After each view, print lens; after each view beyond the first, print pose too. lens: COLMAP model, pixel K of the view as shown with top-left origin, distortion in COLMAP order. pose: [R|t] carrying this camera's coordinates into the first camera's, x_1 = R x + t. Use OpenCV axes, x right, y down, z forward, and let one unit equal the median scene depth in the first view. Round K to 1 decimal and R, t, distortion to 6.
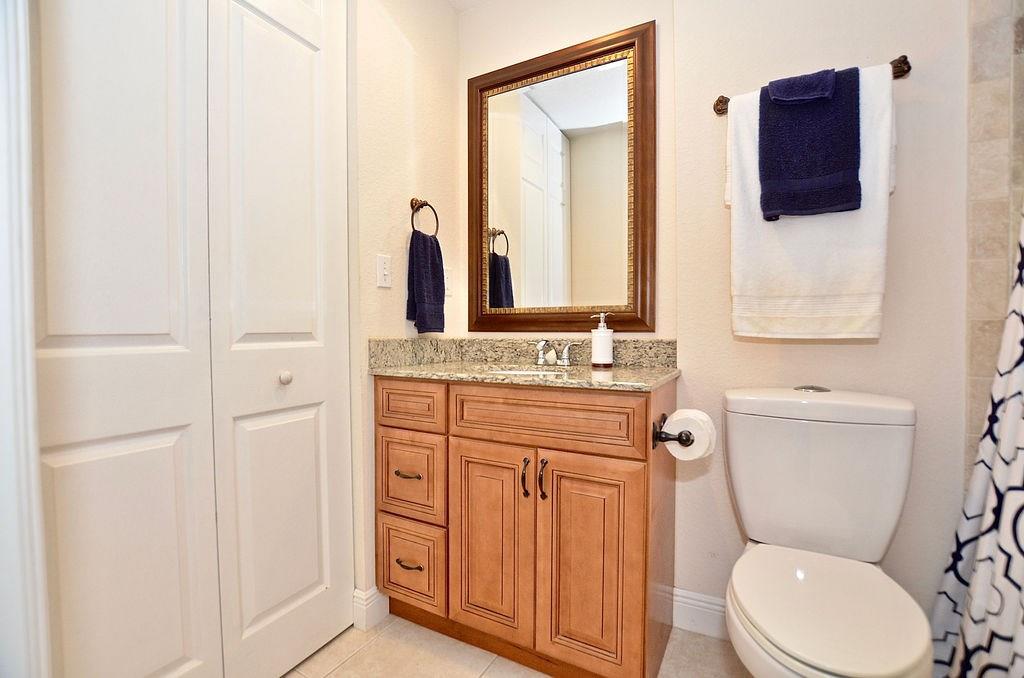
lens RADIAL K [[452.1, 0, 511.7], [0, 452.1, 341.0], [0, 0, 1]] dist [-0.033761, 0.003959]
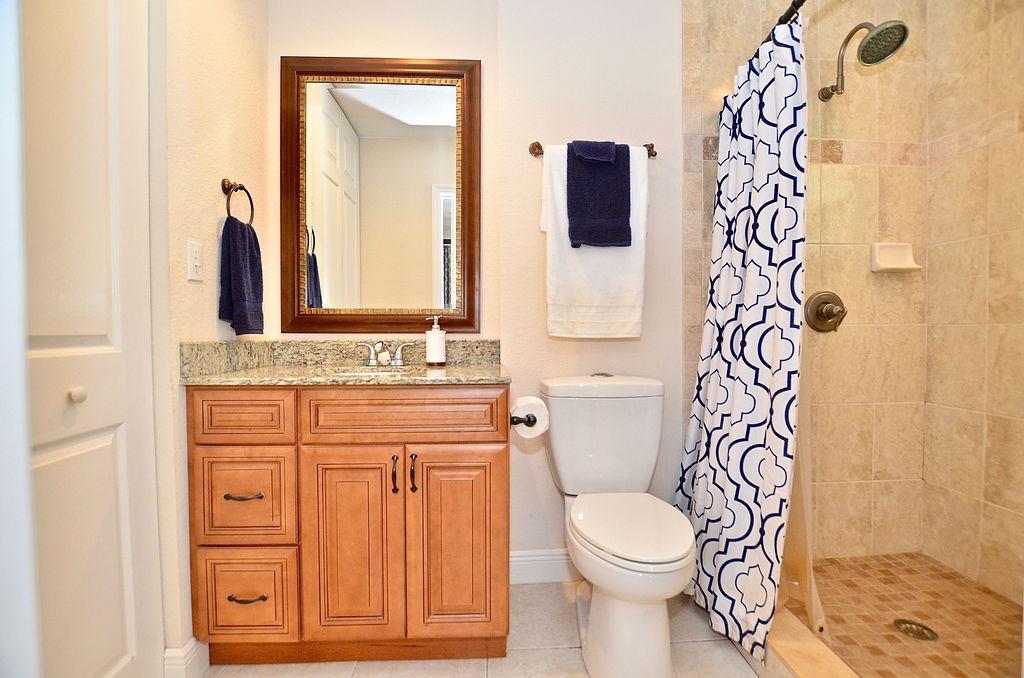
lens RADIAL K [[452.1, 0, 511.7], [0, 452.1, 341.0], [0, 0, 1]] dist [-0.033761, 0.003959]
pose [[0.846739, -0.010832, 0.531899, -0.253843], [0.011469, 0.999932, 0.002106, -0.001724], [-0.531885, 0.004317, 0.846805, -0.015380]]
